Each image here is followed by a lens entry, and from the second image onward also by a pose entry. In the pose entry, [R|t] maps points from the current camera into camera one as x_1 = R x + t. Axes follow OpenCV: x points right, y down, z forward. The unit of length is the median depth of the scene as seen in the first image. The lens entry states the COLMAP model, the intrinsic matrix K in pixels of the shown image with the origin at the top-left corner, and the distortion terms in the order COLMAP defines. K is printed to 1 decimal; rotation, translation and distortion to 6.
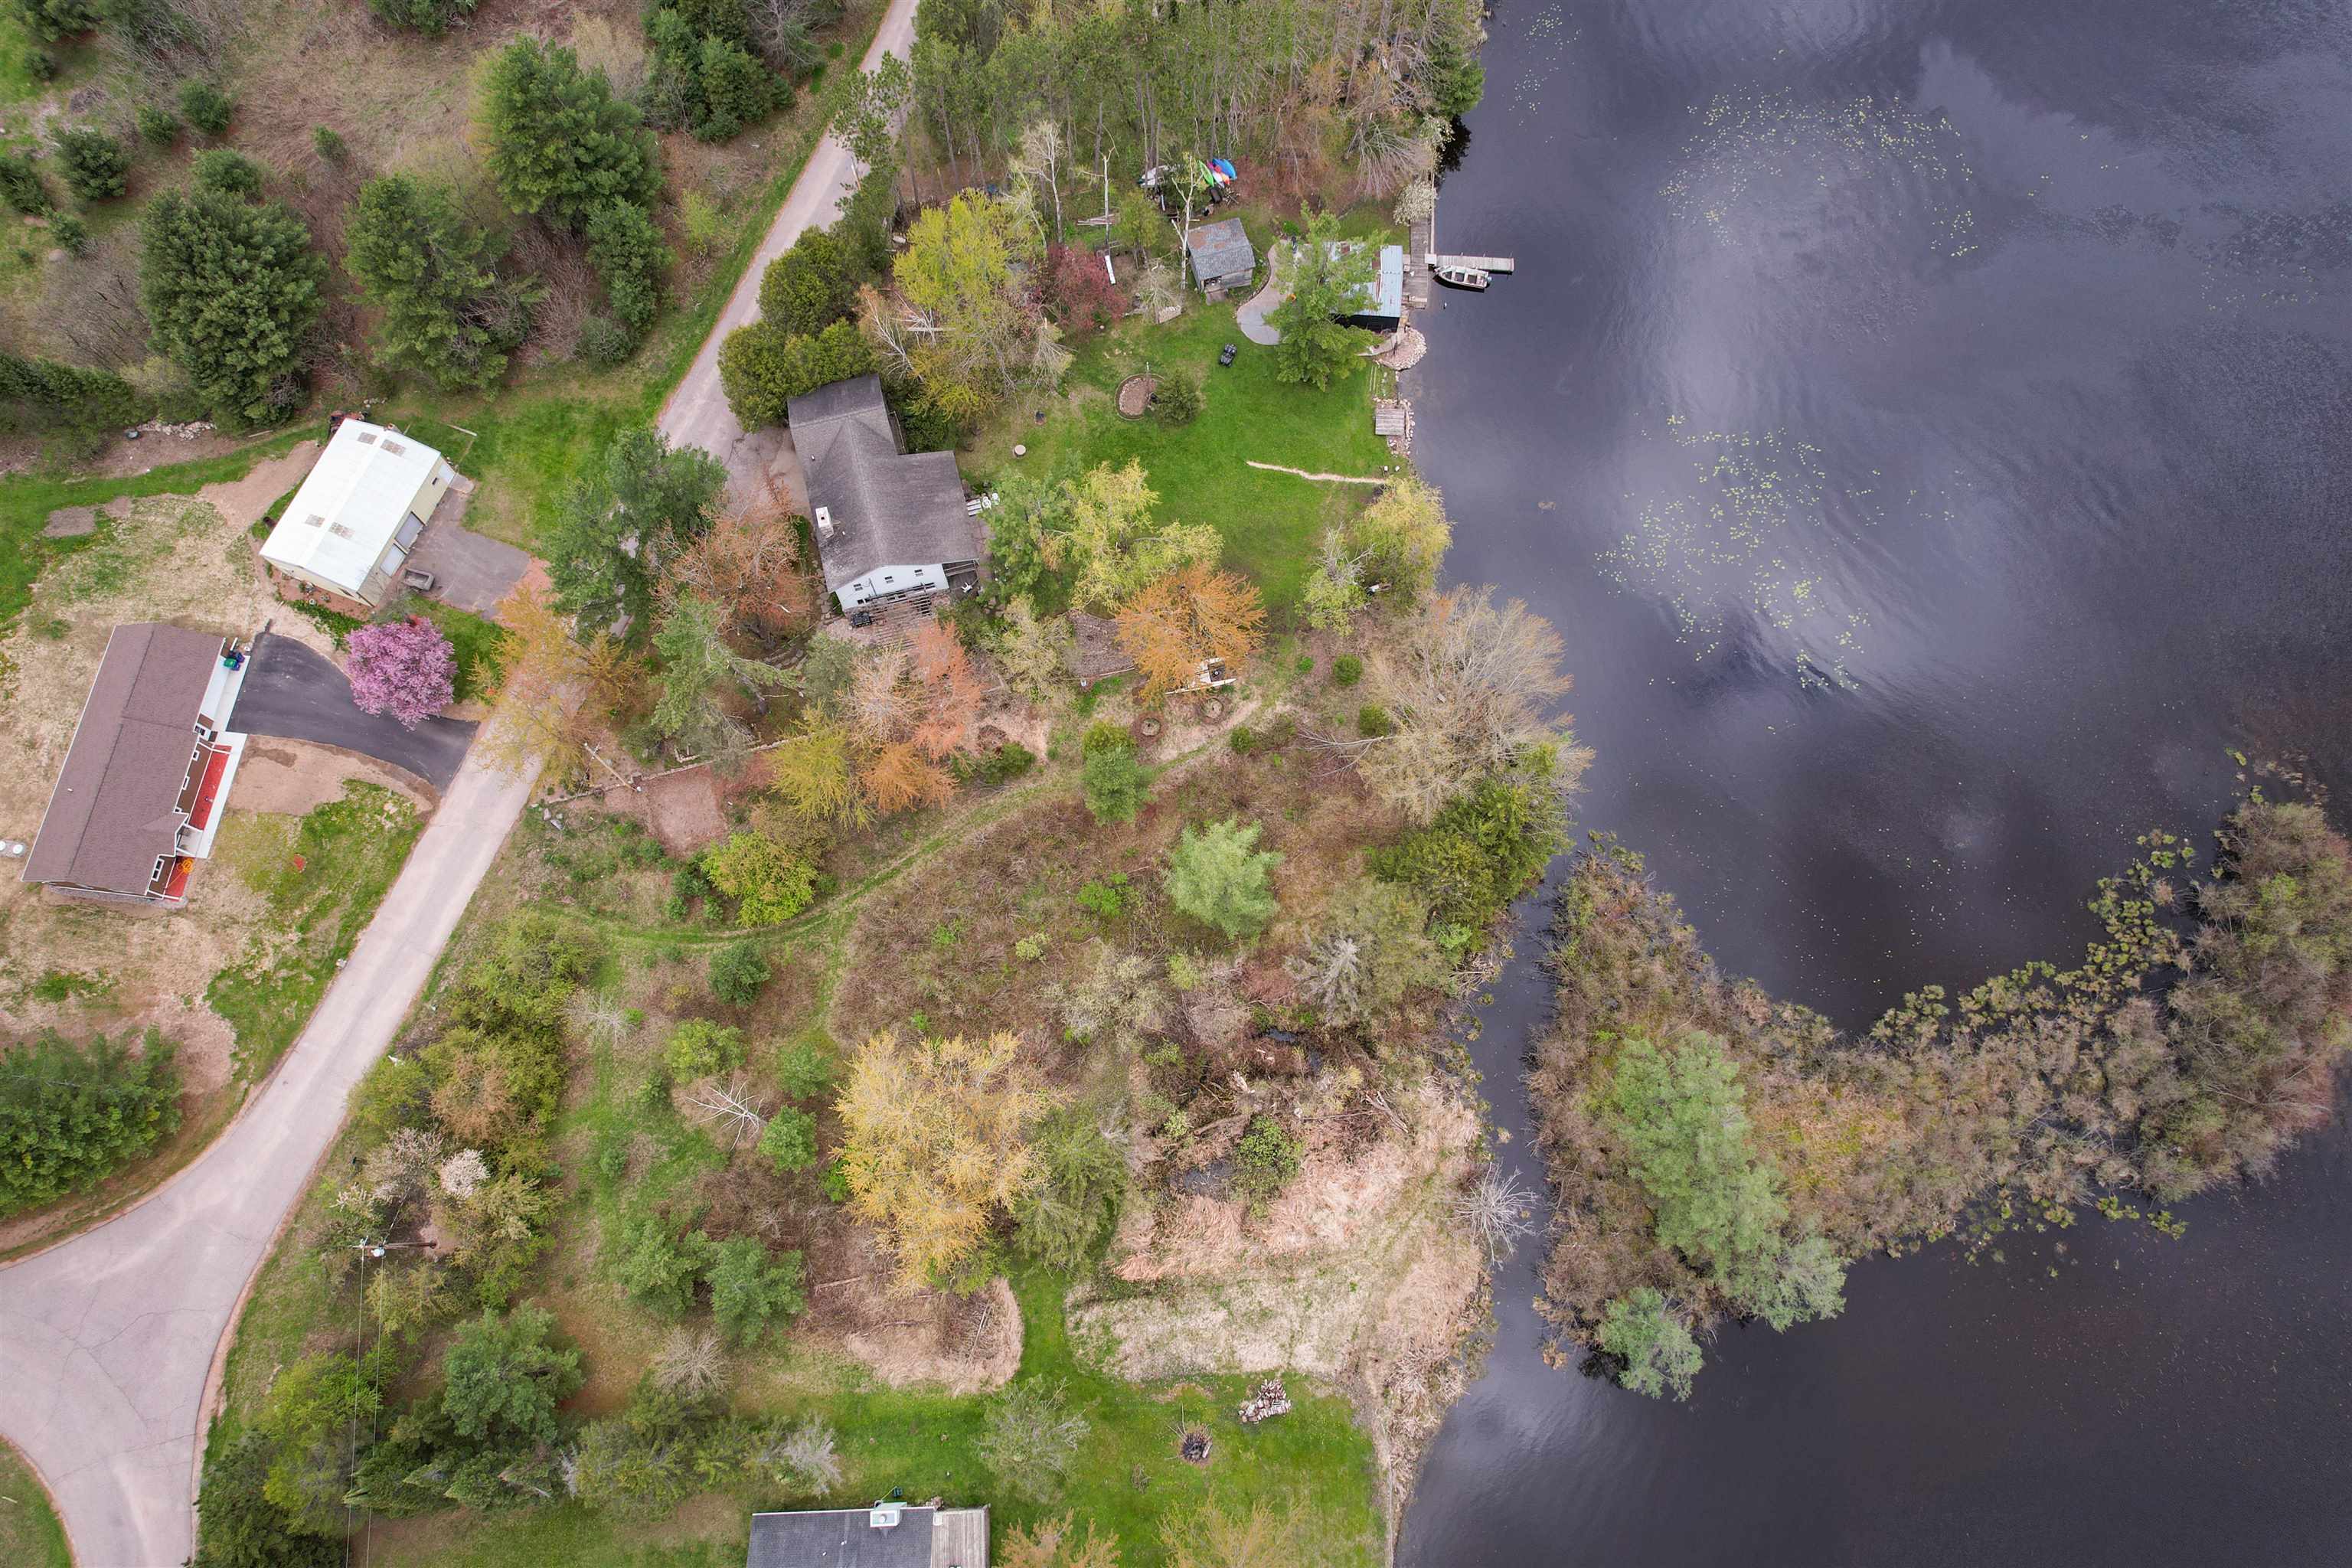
lens RADIAL K [[1573.5, 0, 1159.8], [0, 1573.5, 756.5], [0, 0, 1]] dist [-0.099610, 0.104733]
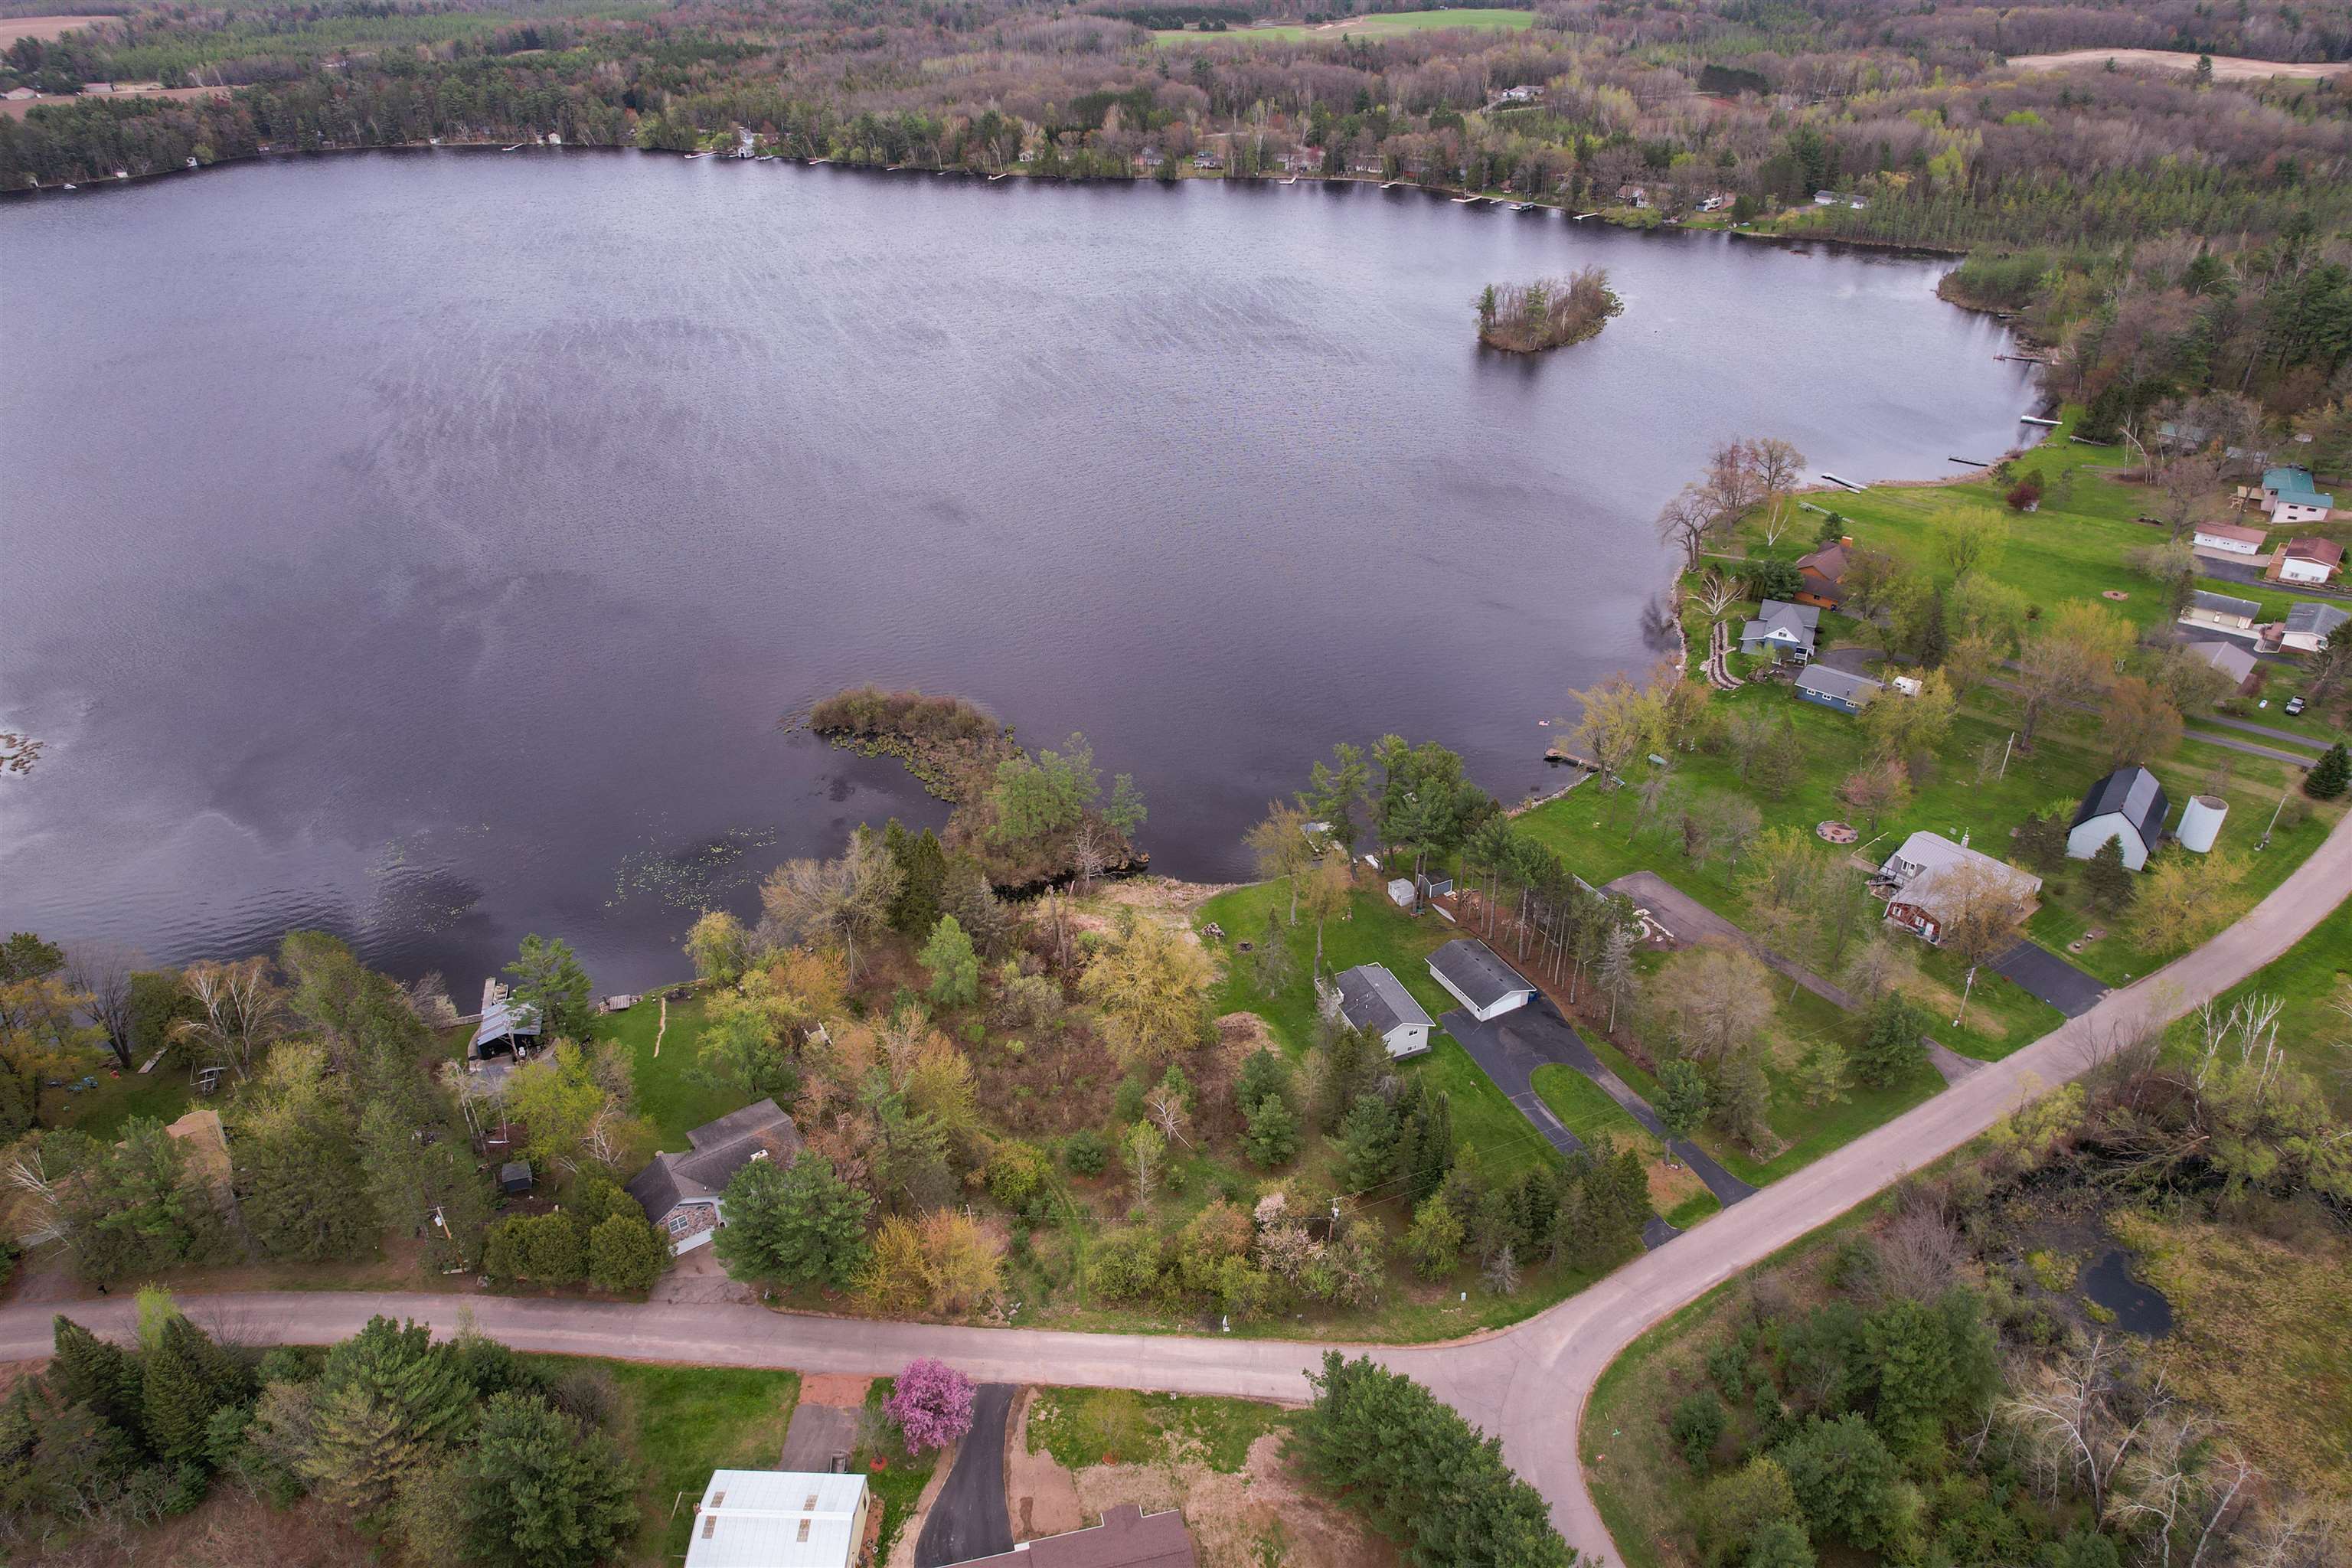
lens RADIAL K [[1506.0, 0, 1161.9], [0, 1506.0, 786.1], [0, 0, 1]] dist [-0.081573, 0.074706]
pose [[-0.333003, -0.479123, 0.812127, -1.260542], [0.897634, 0.102649, 0.428622, -0.436866], [-0.288726, 0.871725, 0.395894, 0.098155]]
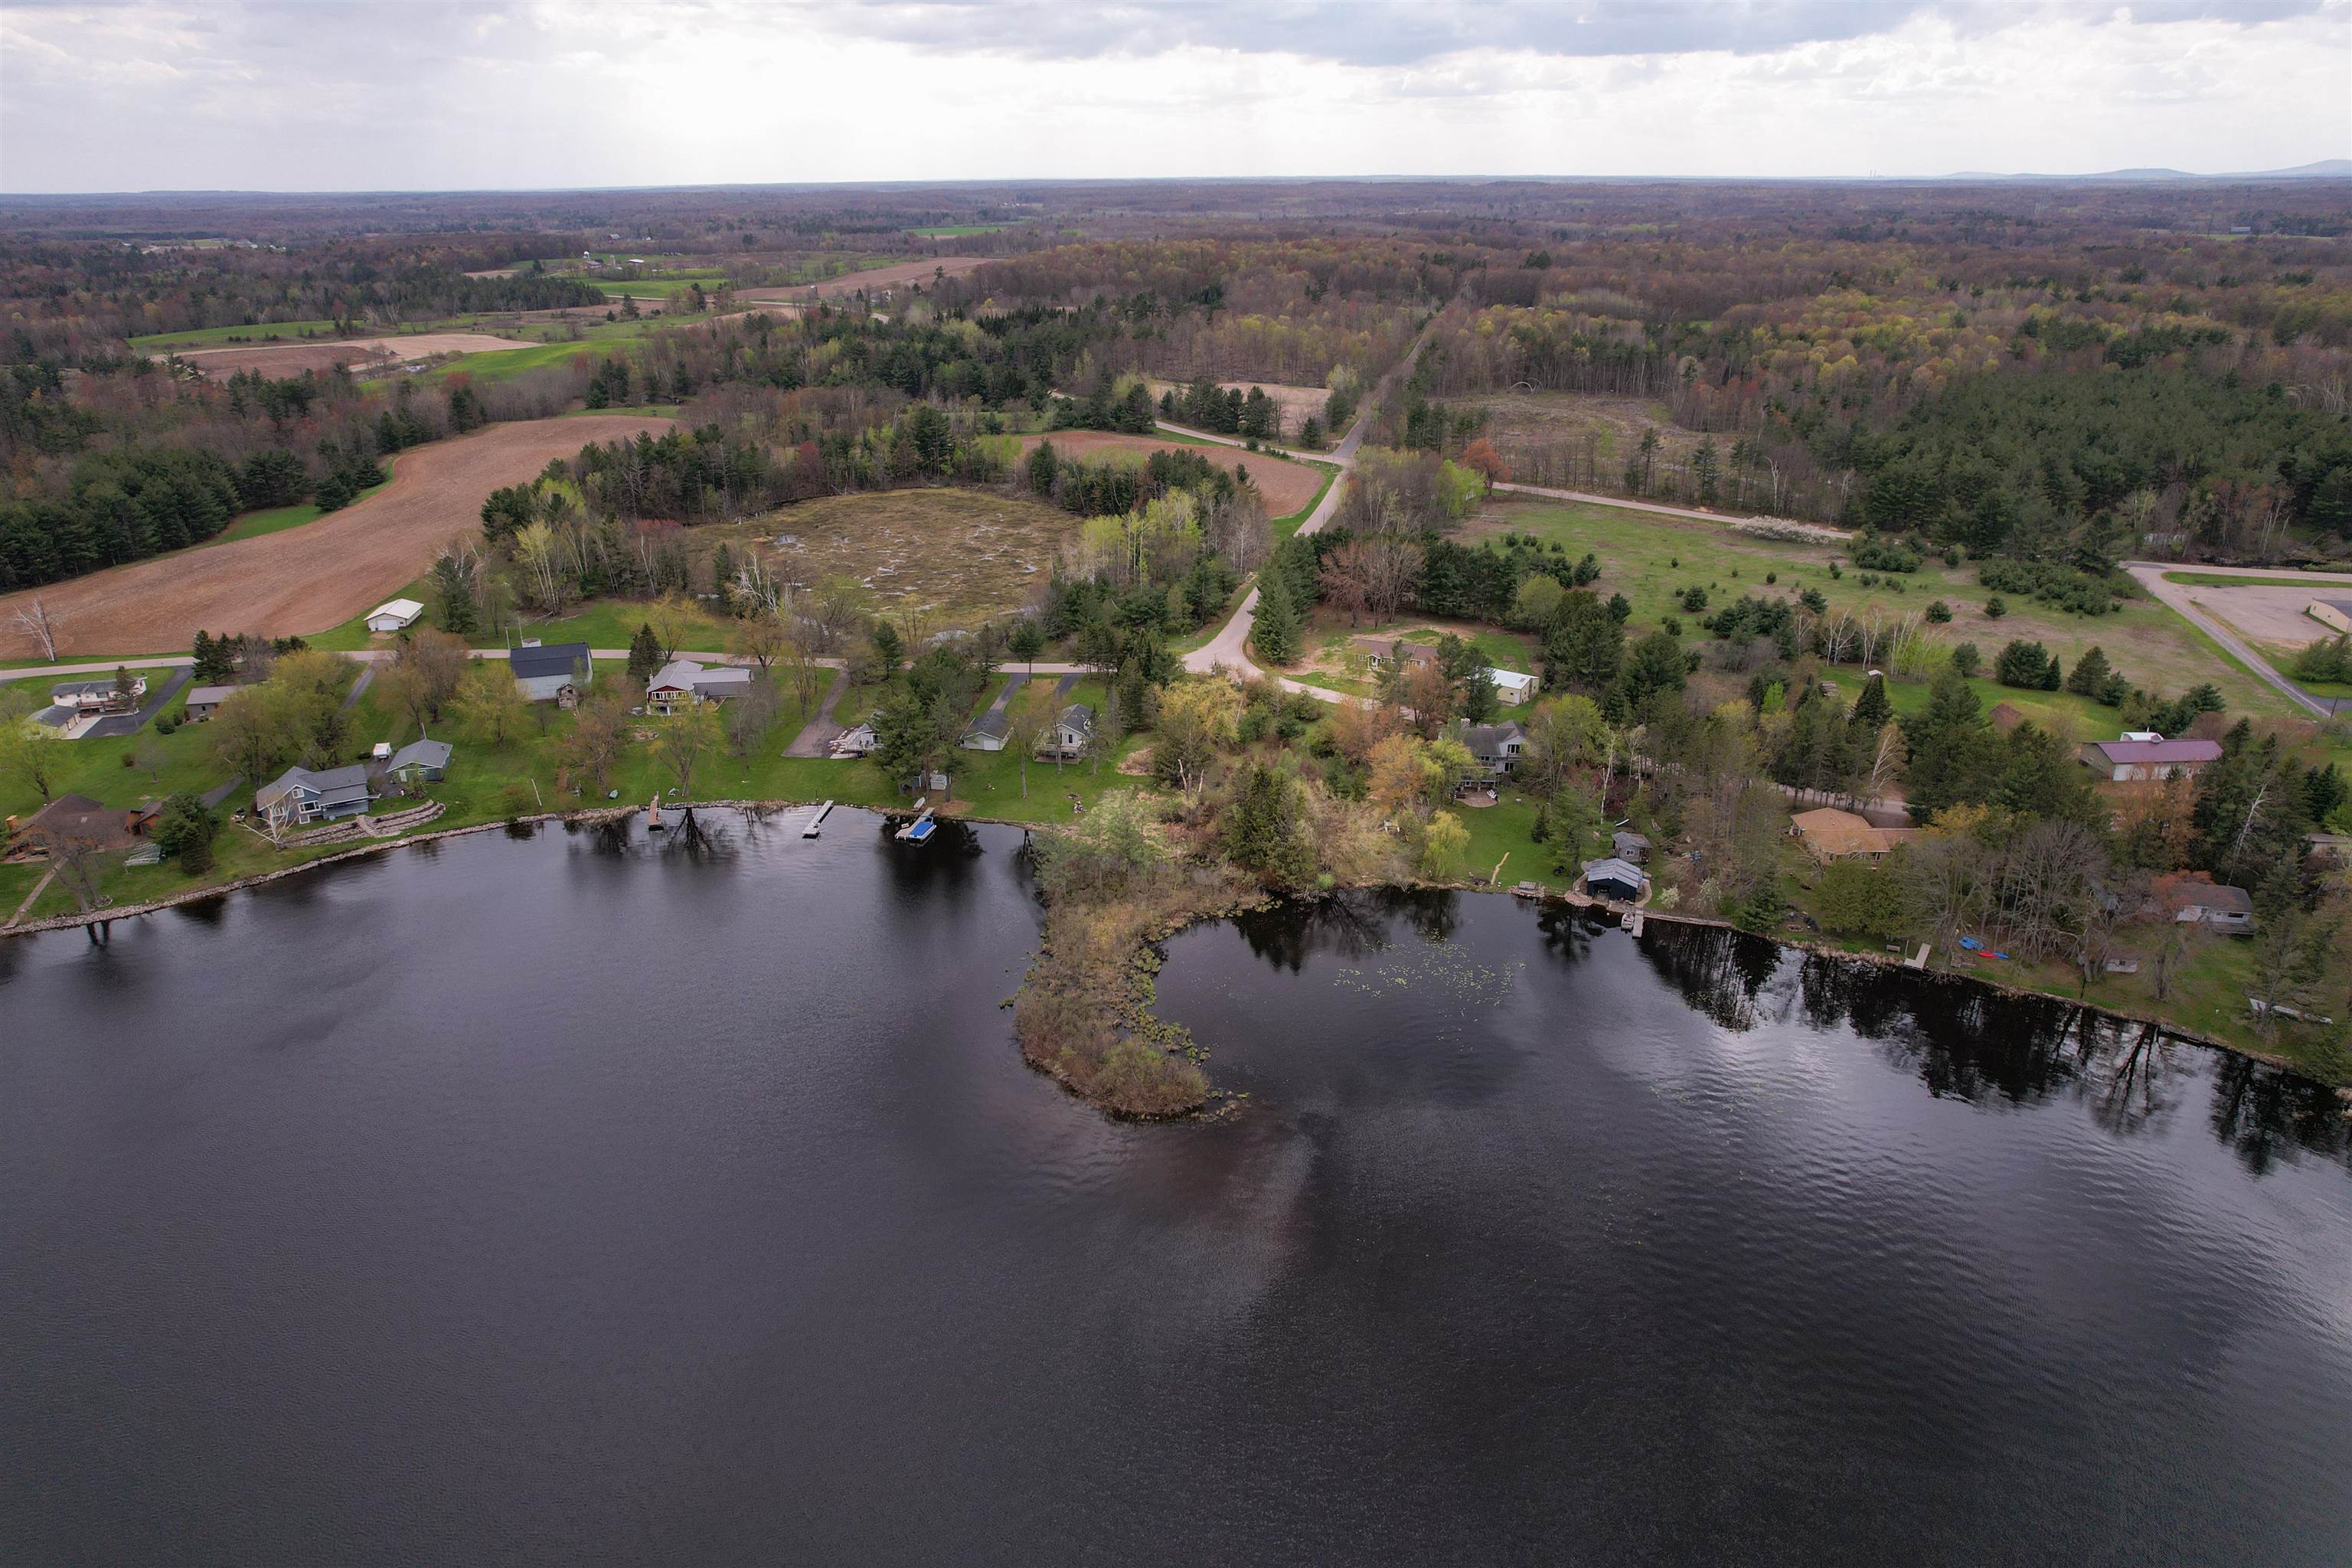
lens RADIAL K [[1531.4, 0, 1159.2], [0, 1531.4, 760.4], [0, 0, 1]] dist [-0.087654, 0.083132]
pose [[-0.271052, 0.358395, -0.893355, 2.050521], [-0.906434, 0.217261, 0.362181, -0.569542], [0.323895, 0.907937, 0.265973, 0.287046]]
